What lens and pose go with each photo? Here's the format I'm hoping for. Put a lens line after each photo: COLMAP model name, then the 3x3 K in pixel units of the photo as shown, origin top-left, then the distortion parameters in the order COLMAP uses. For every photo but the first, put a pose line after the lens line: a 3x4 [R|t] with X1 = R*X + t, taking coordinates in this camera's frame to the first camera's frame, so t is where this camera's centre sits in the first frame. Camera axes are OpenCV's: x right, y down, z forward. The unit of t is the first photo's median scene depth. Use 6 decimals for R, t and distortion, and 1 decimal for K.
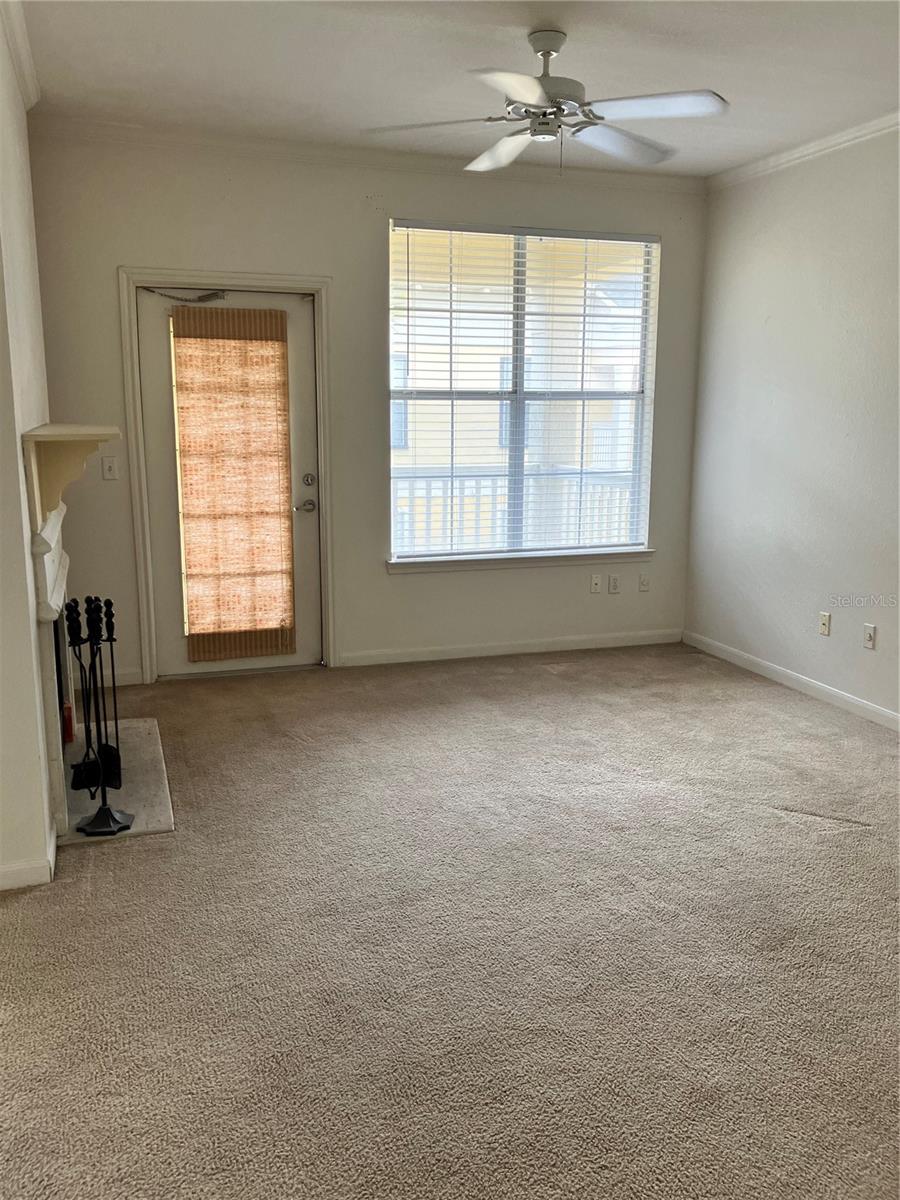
lens RADIAL K [[983.6, 0, 448.5], [0, 983.6, 603.2], [0, 0, 1]] dist [0.011059, 0.006551]
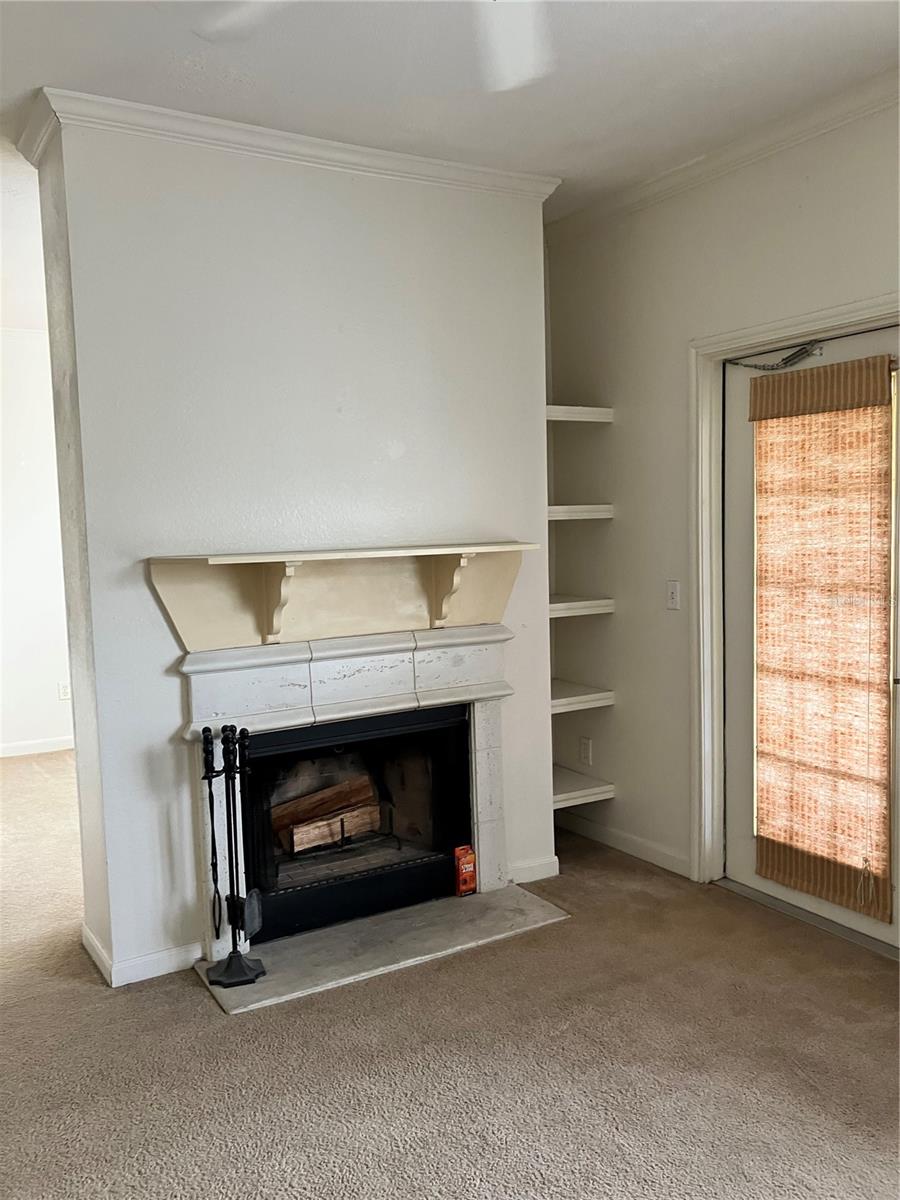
lens RADIAL K [[983.6, 0, 470.2], [0, 983.6, 615.0], [0, 0, 1]] dist [0.011059, 0.006551]
pose [[0.213250, 0.075272, -0.974094, 0.363070], [-0.175479, 0.983765, 0.037603, -0.112578], [0.961110, 0.162914, 0.222997, 0.616814]]
